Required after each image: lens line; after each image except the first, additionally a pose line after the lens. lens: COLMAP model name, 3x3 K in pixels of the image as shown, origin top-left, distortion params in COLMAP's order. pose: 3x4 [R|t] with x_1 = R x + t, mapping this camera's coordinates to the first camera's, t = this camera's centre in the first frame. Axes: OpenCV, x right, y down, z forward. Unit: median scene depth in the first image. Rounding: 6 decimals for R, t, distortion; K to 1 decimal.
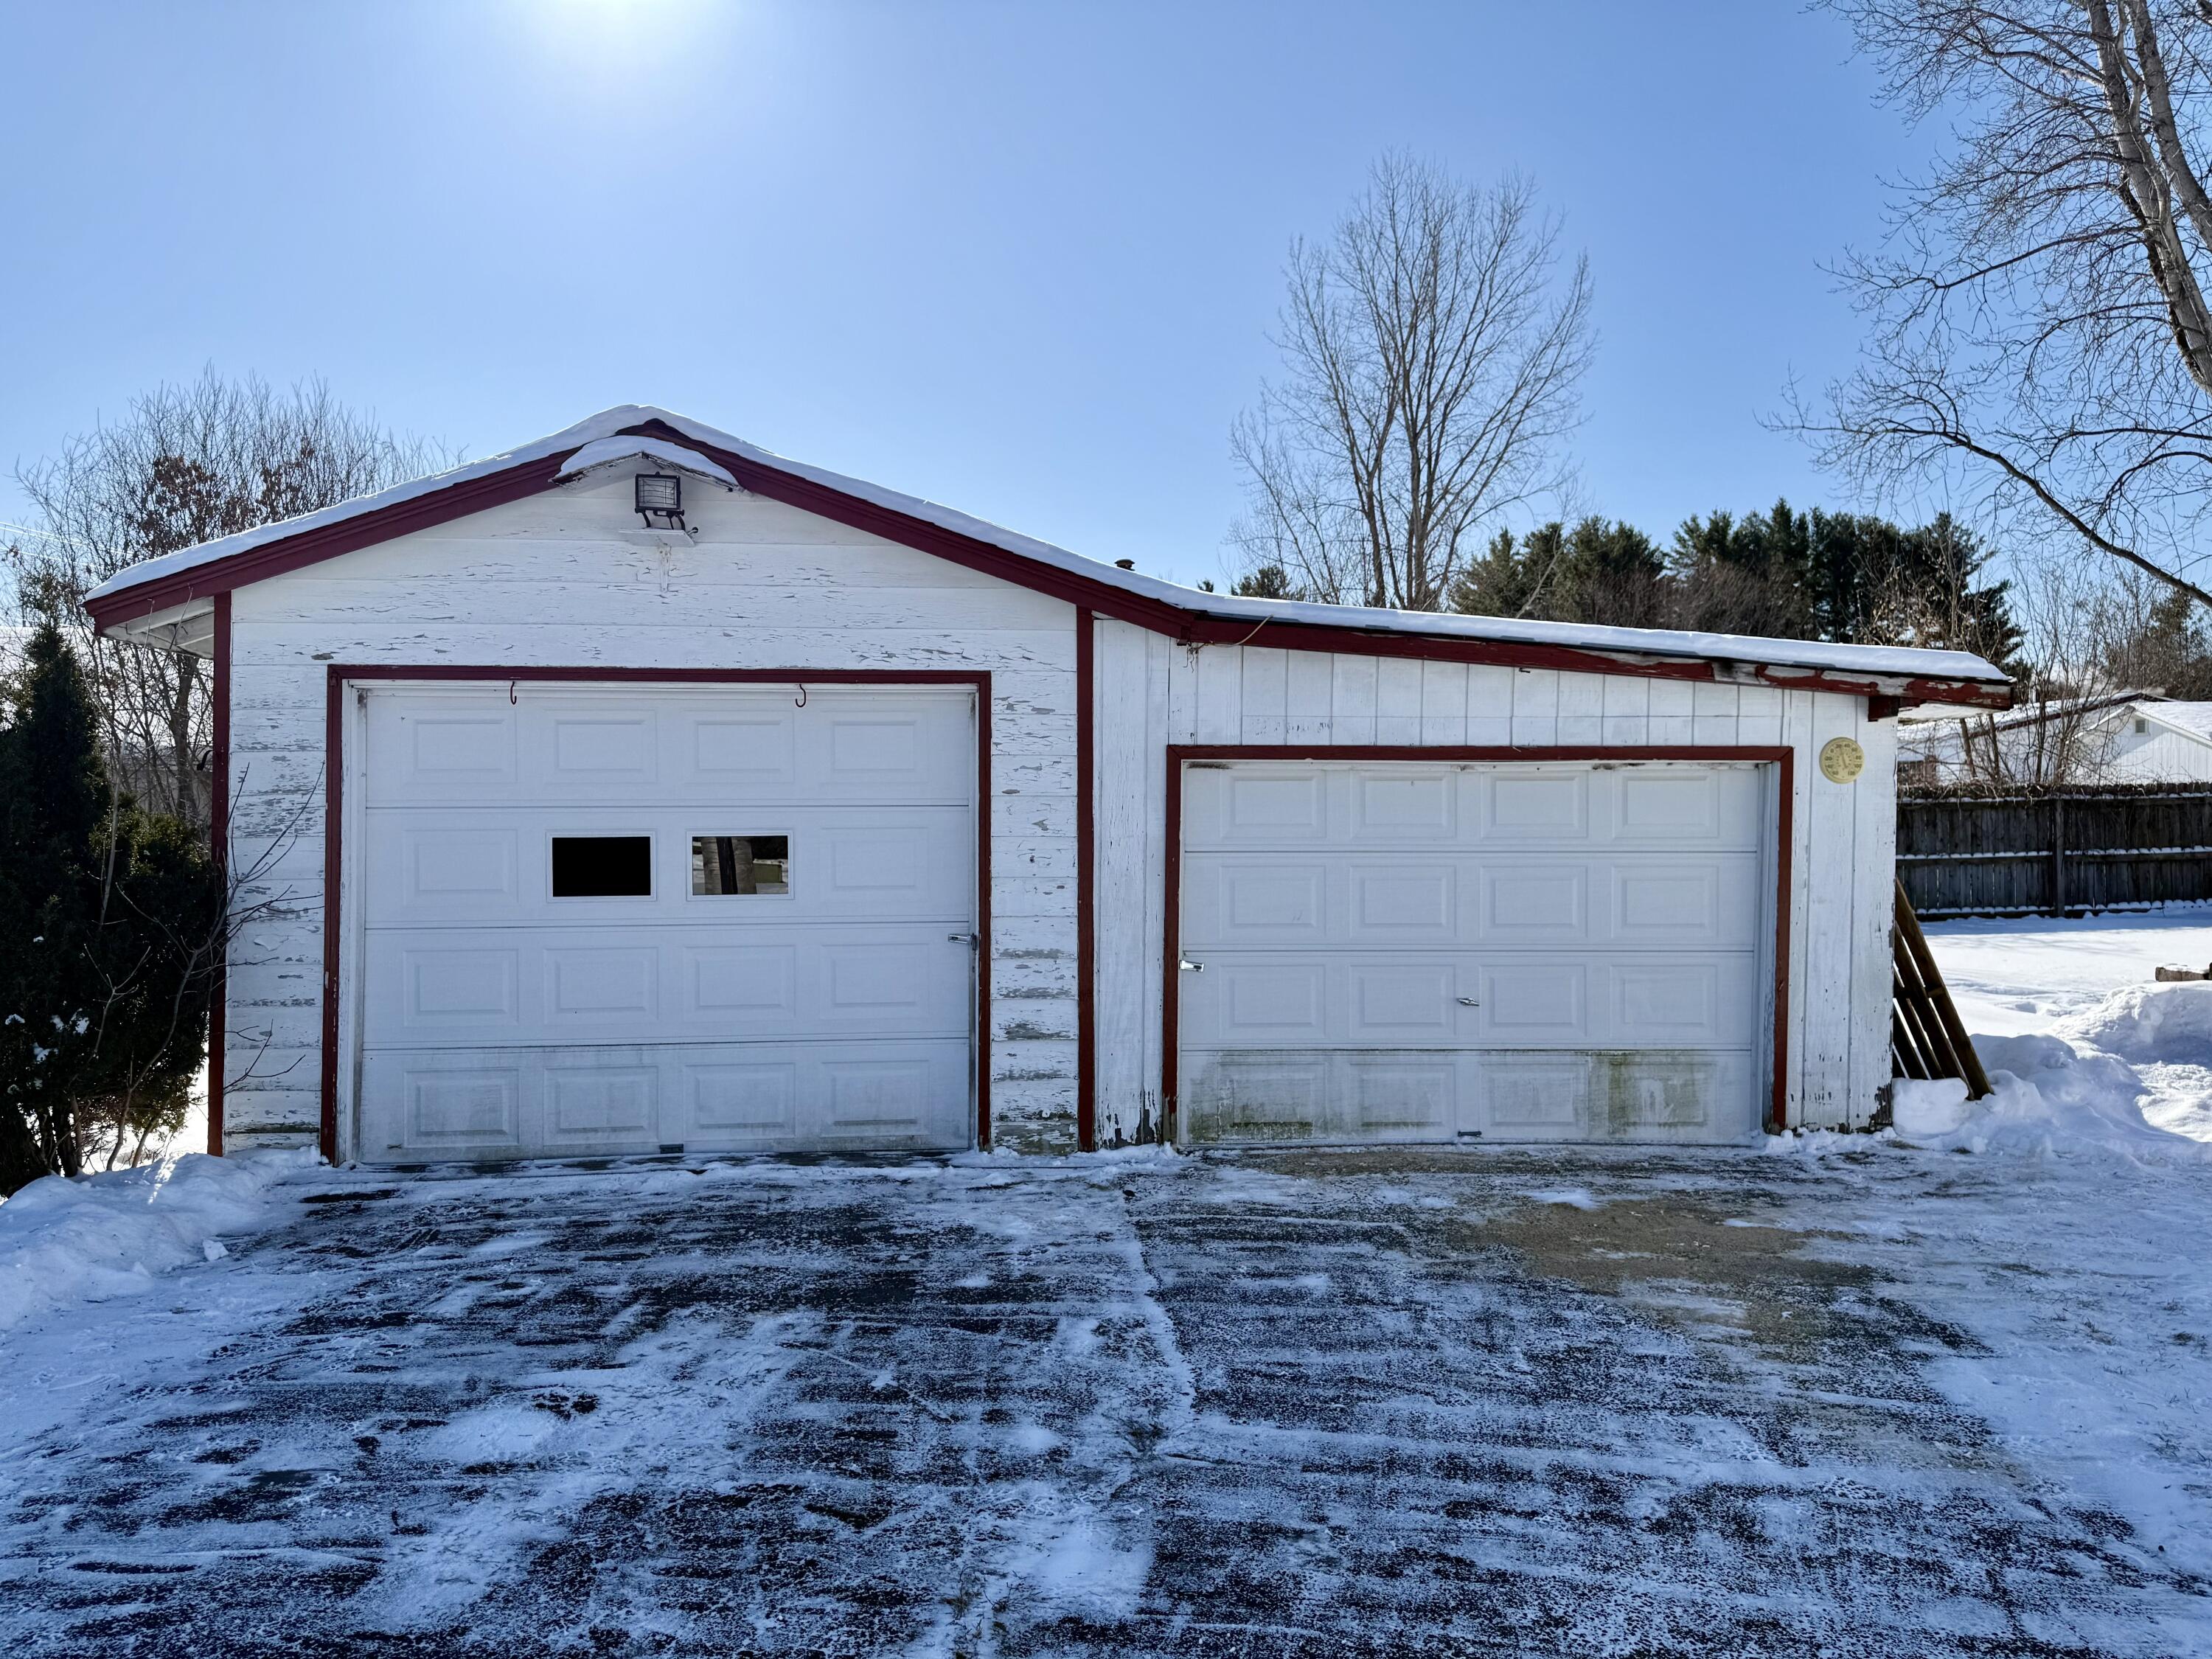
lens RADIAL K [[1543.8, 0, 1106.0], [0, 1543.8, 829.5], [0, 0, 1]] dist [0.094368, -0.173908]
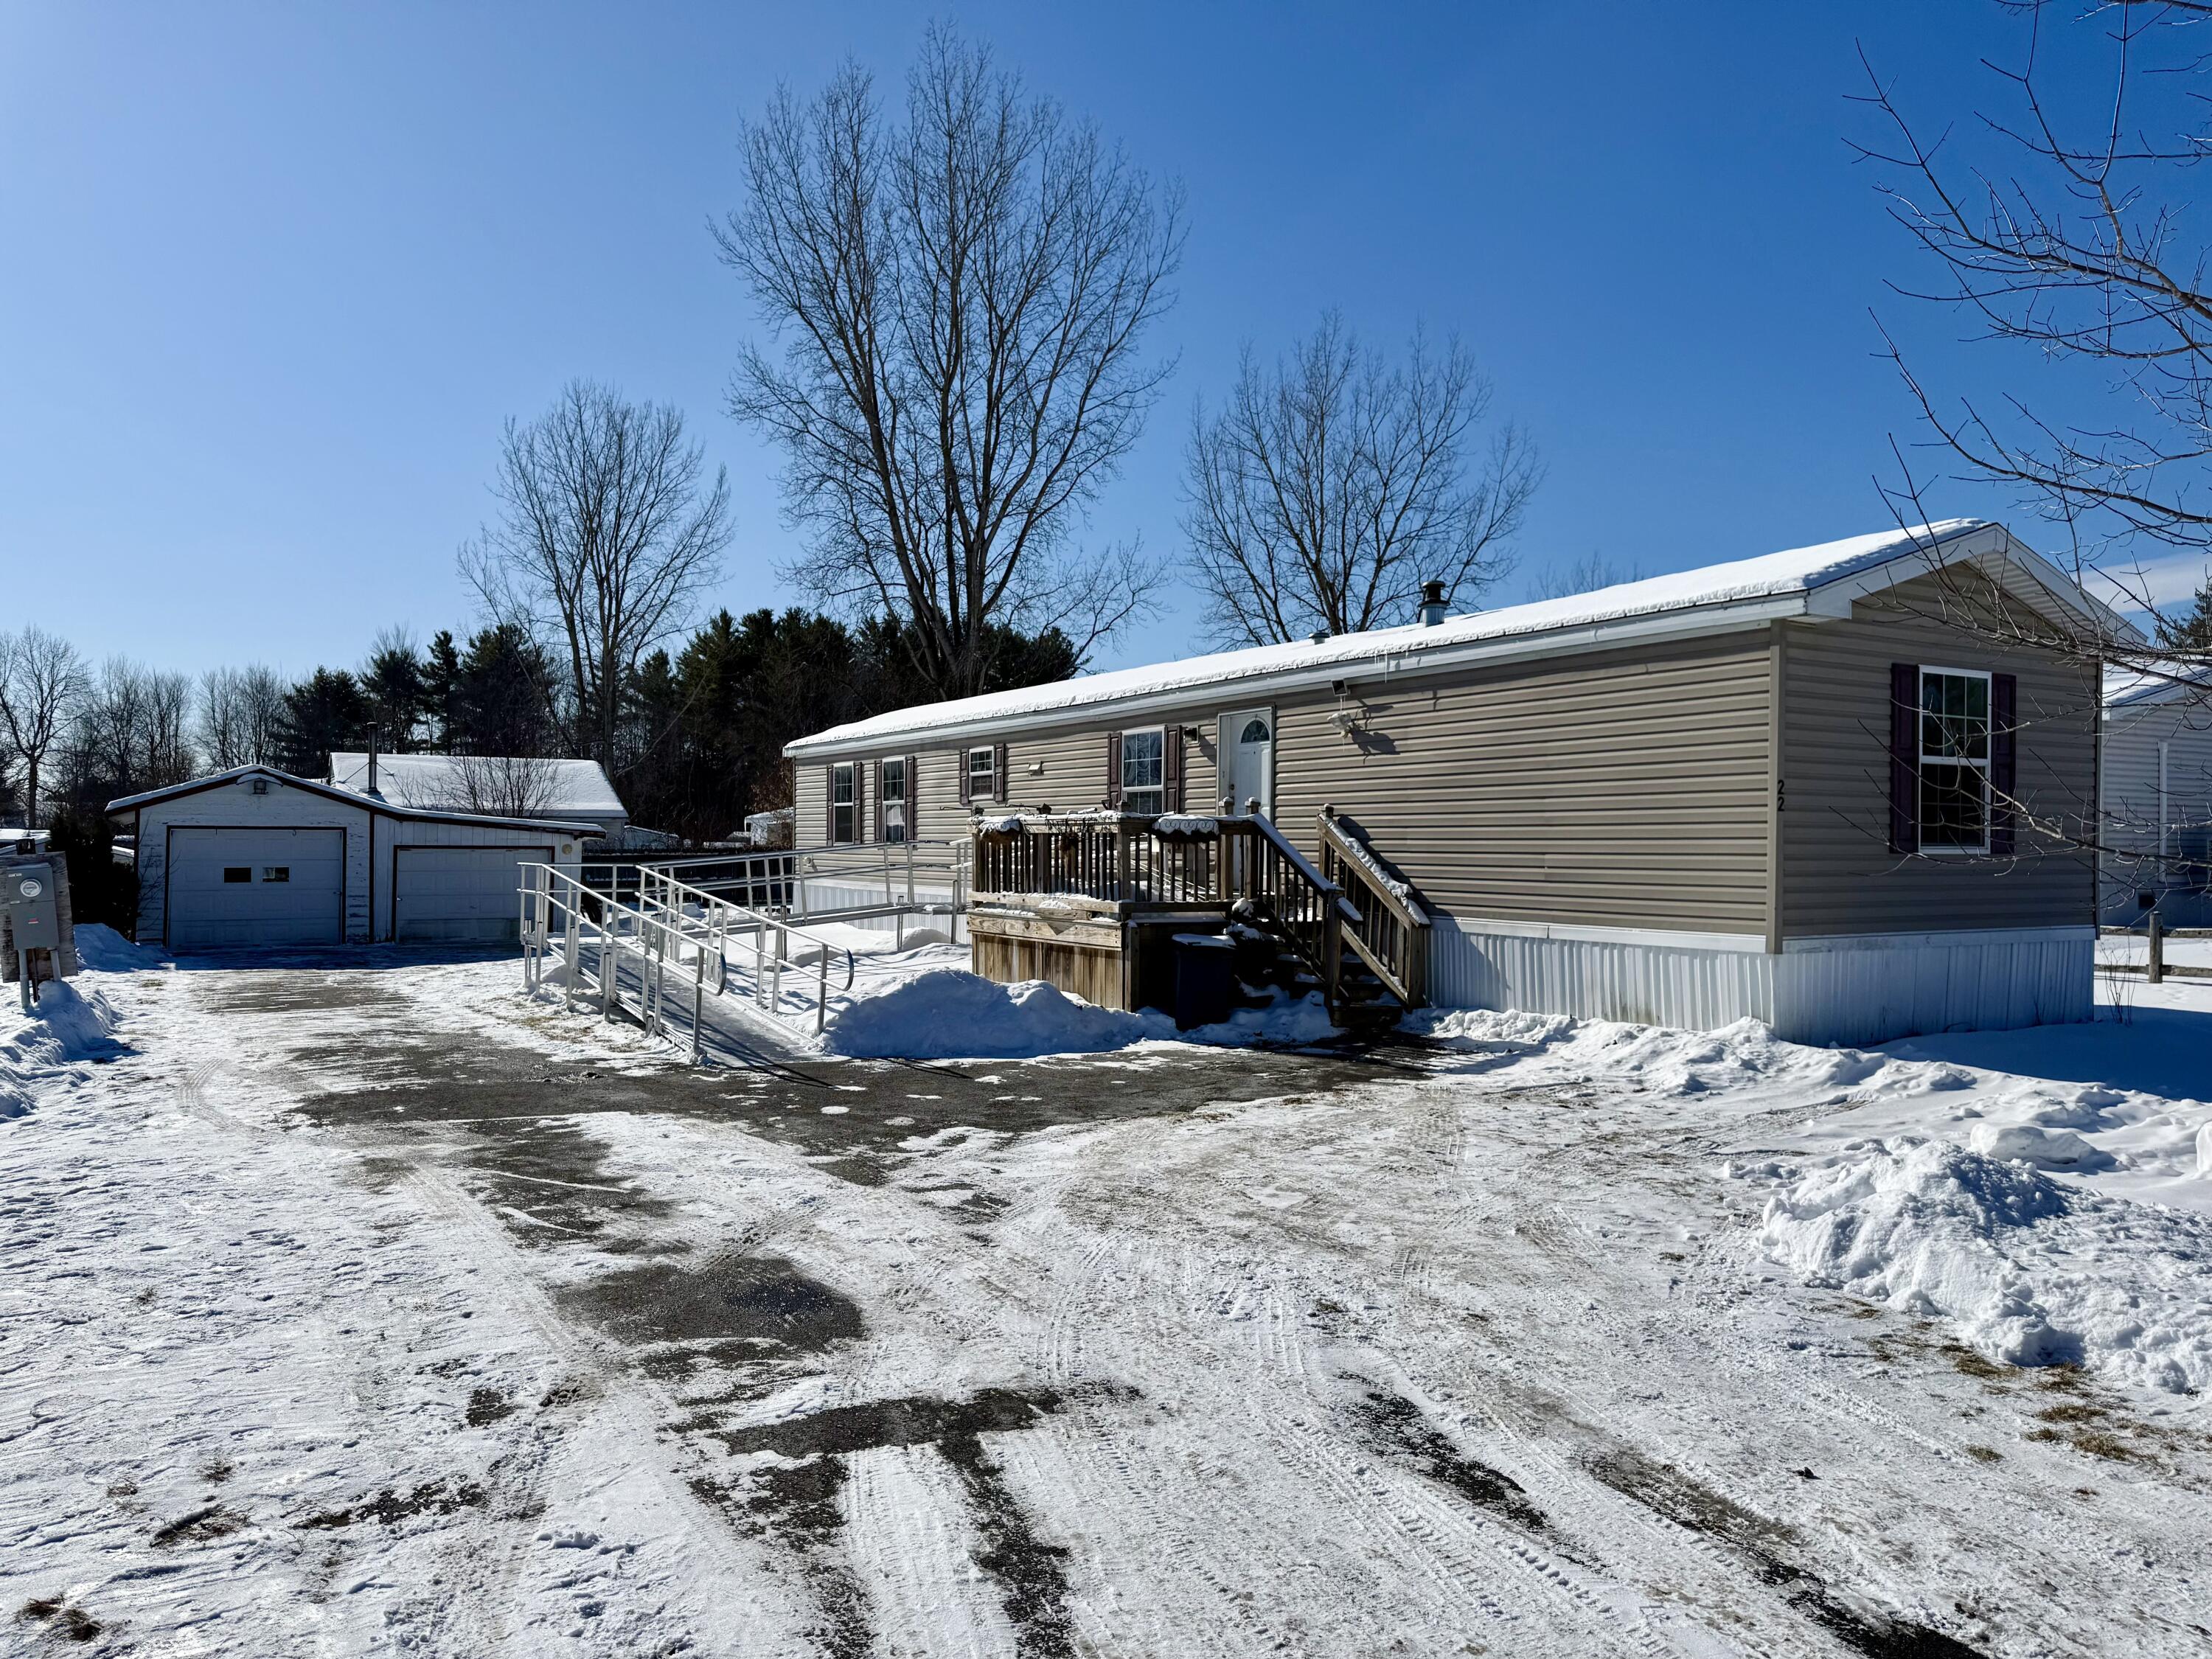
lens RADIAL K [[1543.8, 0, 1106.0], [0, 1543.8, 829.5], [0, 0, 1]] dist [0.094368, -0.173908]
pose [[0.894875, 0.008068, 0.446245, -0.013547], [0.003149, 0.999698, -0.024388, 0.001191], [-0.446306, 0.023229, 0.894579, -0.402212]]
